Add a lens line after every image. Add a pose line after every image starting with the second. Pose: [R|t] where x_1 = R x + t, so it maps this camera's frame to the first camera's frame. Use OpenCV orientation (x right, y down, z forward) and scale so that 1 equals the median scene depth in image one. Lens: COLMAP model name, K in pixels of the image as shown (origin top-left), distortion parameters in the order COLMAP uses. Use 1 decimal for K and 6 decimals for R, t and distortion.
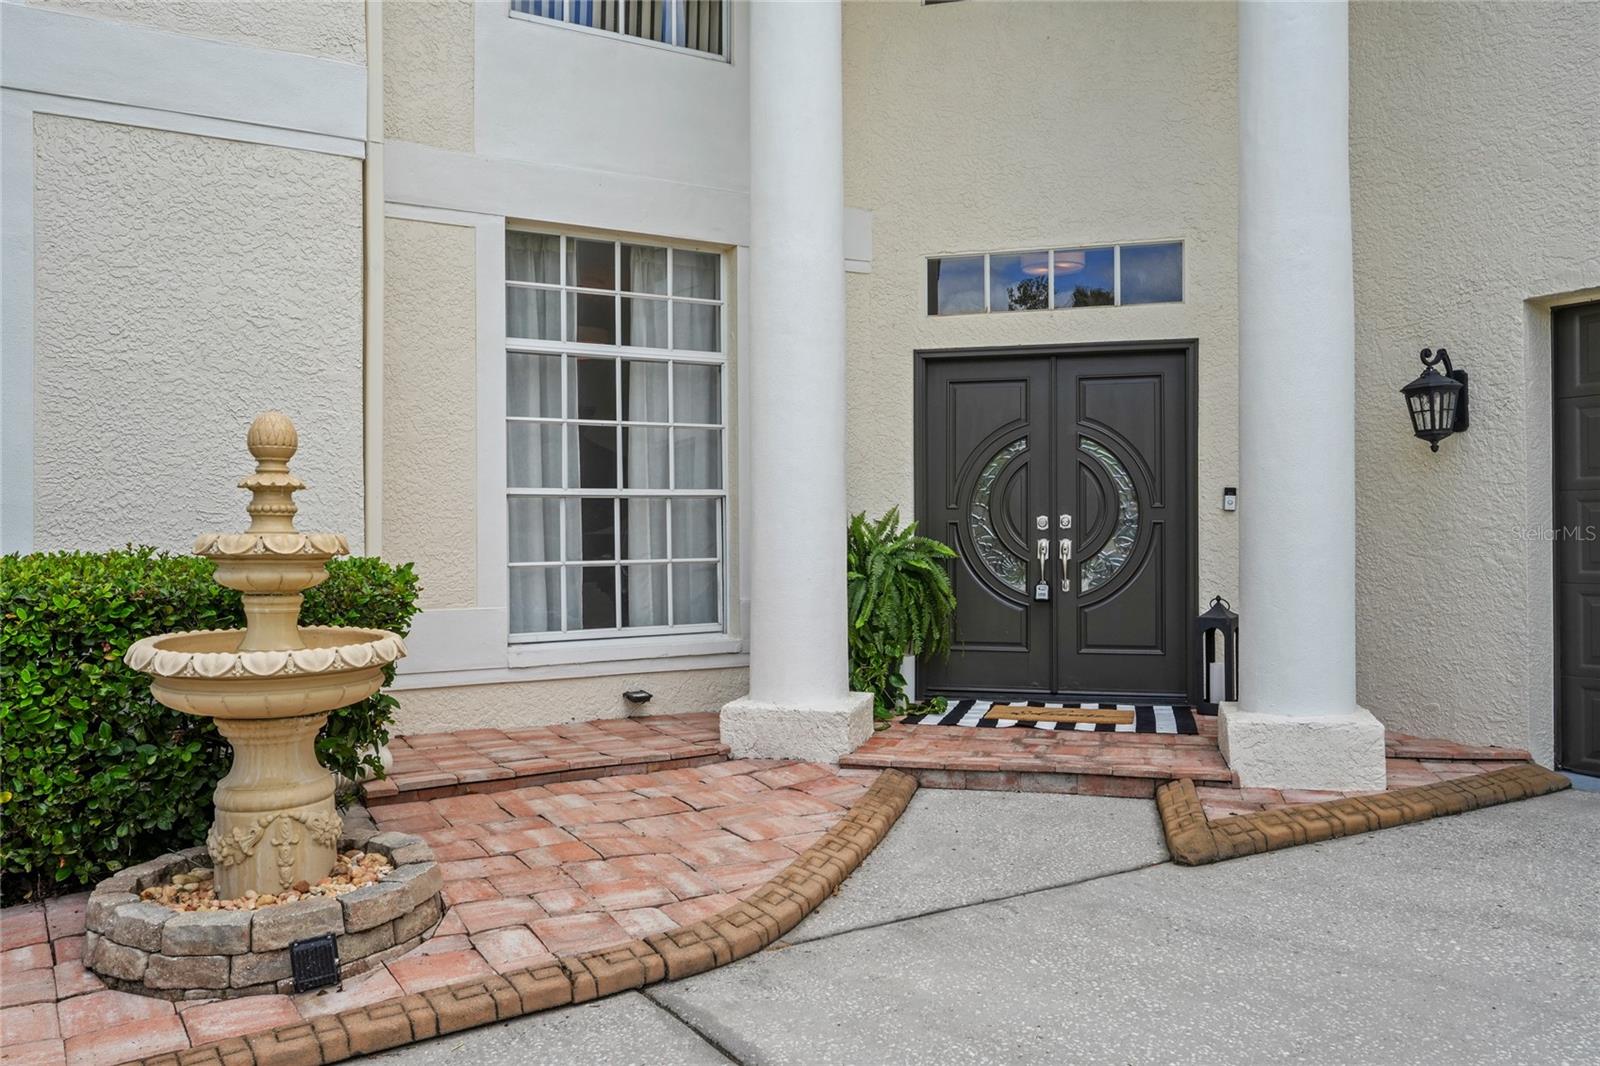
lens RADIAL K [[1217.9, 0, 751.2], [0, 1217.9, 522.6], [0, 0, 1]] dist [-0.001992, 0.003392]
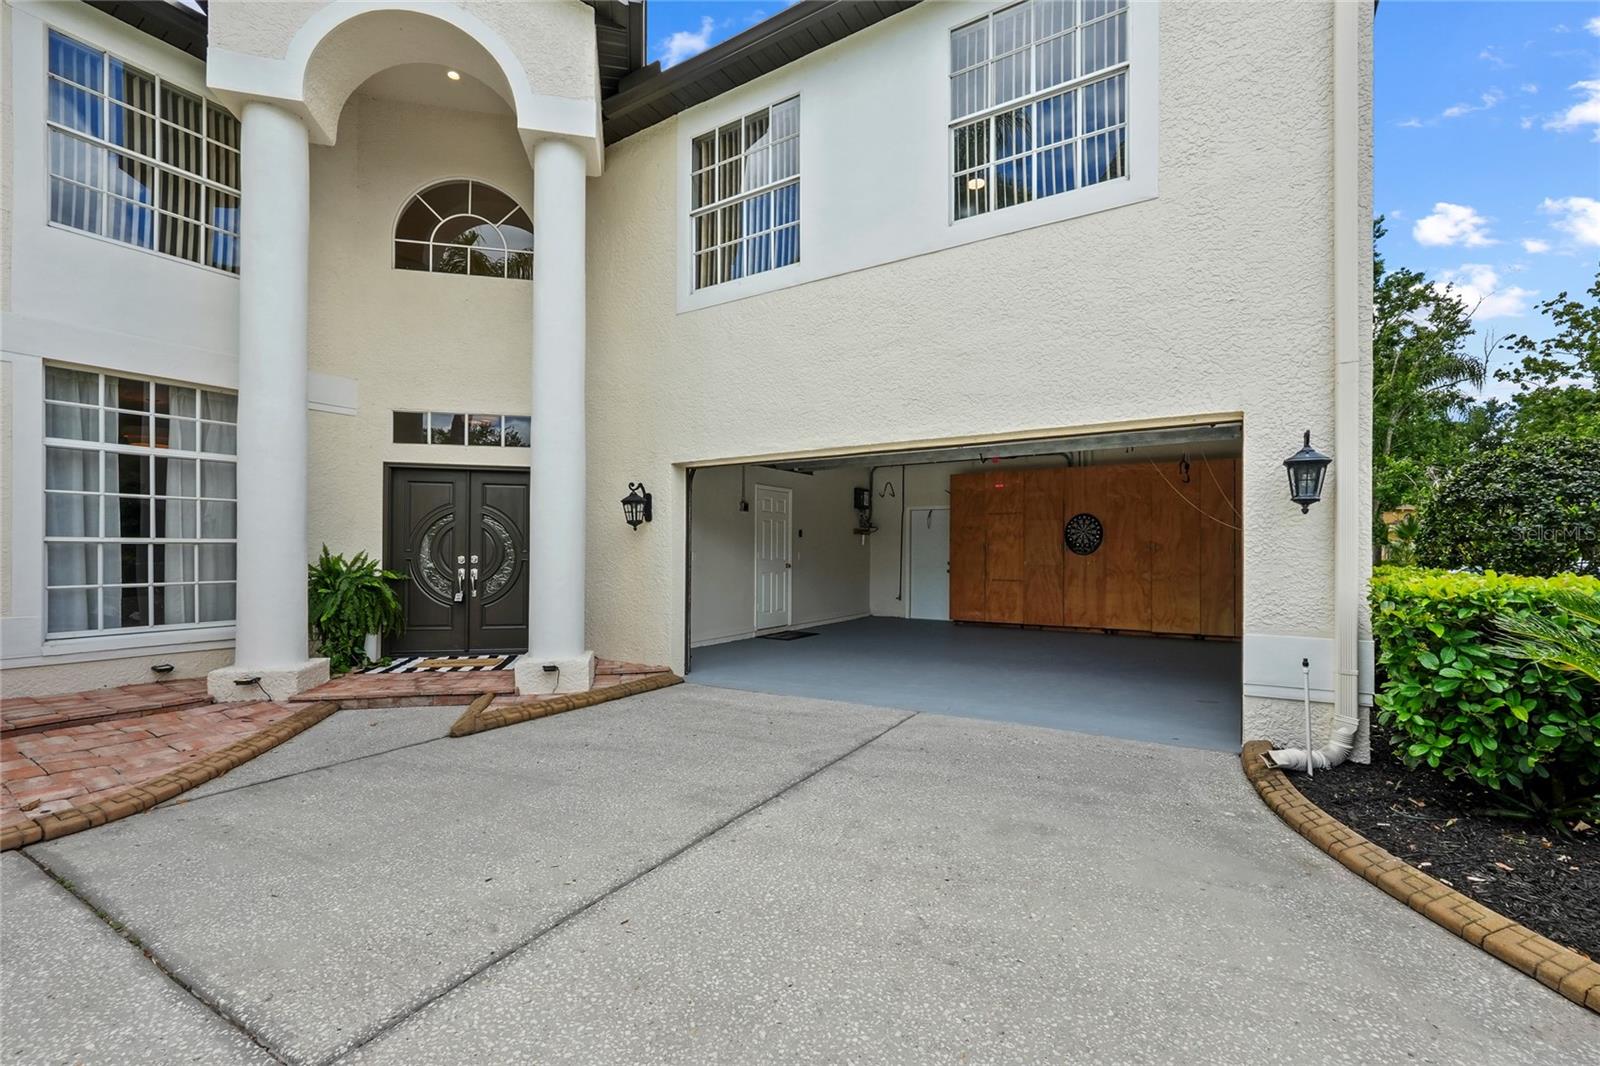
lens RADIAL K [[688.8, 0, 787.1], [0, 688.8, 548.9], [0, 0, 1]] dist [-0.000739, 0.001213]
pose [[0.884660, 0.013533, 0.466041, 0.214099], [-0.015224, 0.999884, -0.000136, -0.027355], [-0.465988, -0.006975, 0.884763, -0.185246]]
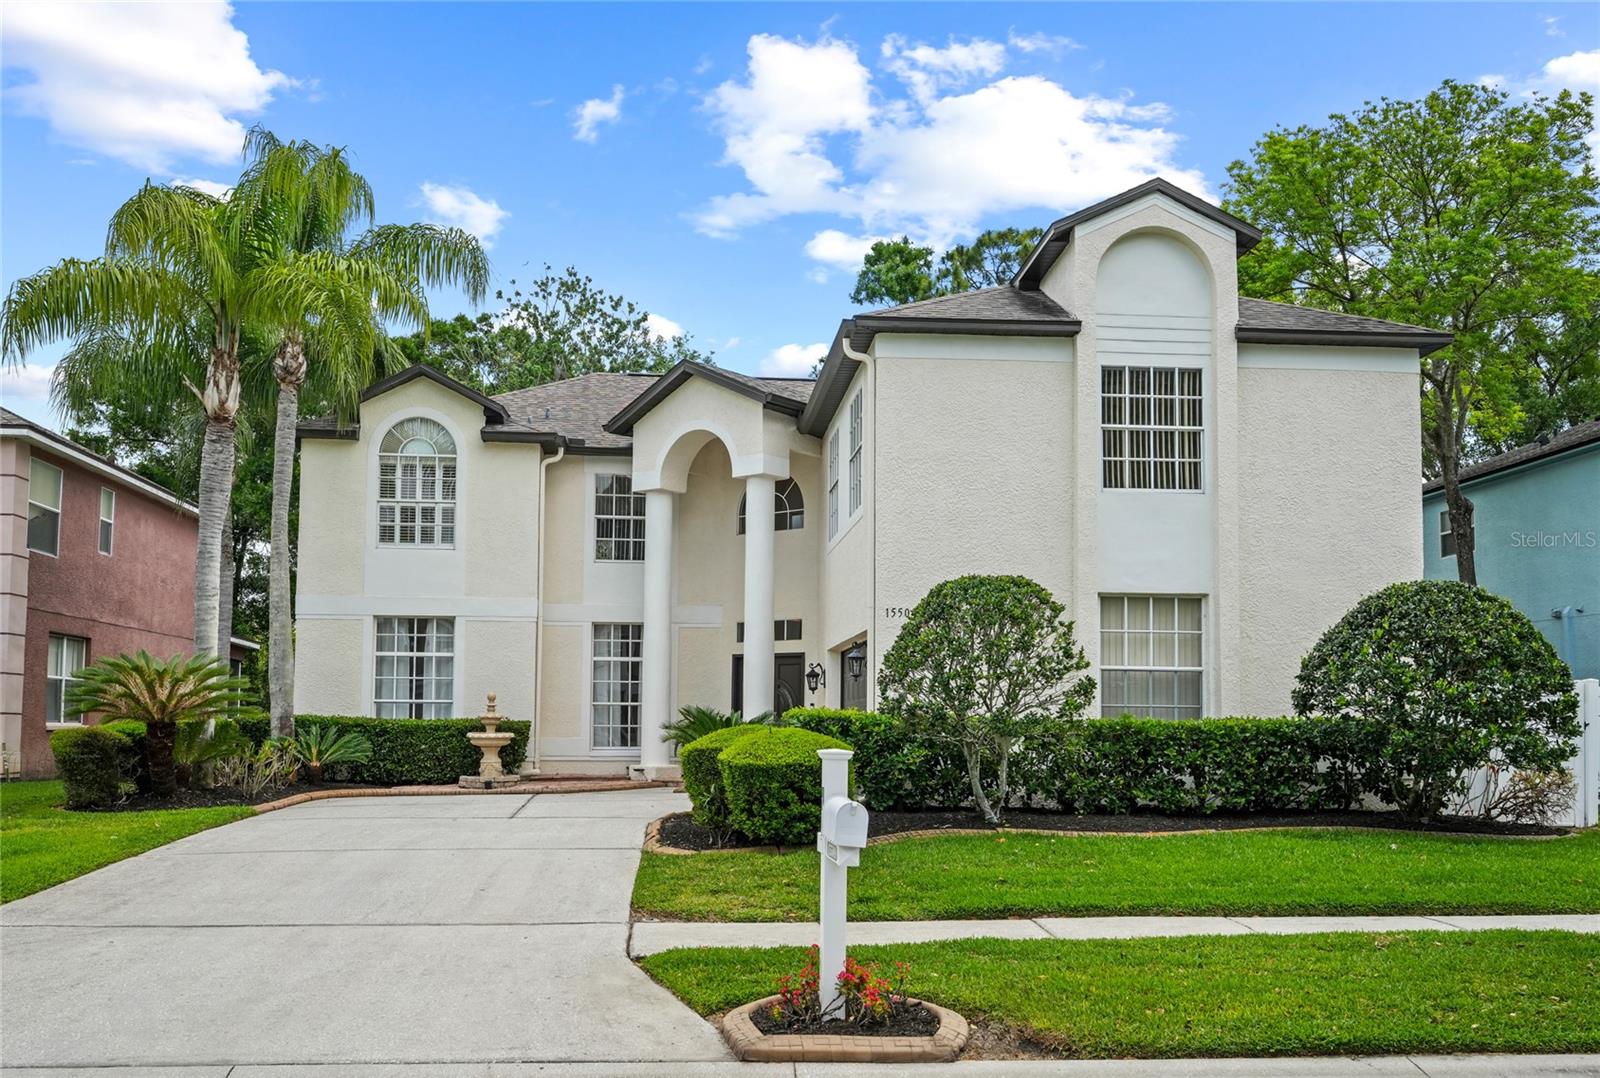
lens RADIAL K [[1884.4, 0, 806.4], [0, 1884.4, 540.8], [0, 0, 1]] dist [0.031513, 0.000000]
pose [[0.899877, -0.028987, -0.435180, 2.541051], [-0.010766, 0.996009, -0.088604, -0.016929], [0.436011, 0.084418, 0.895973, -3.343896]]
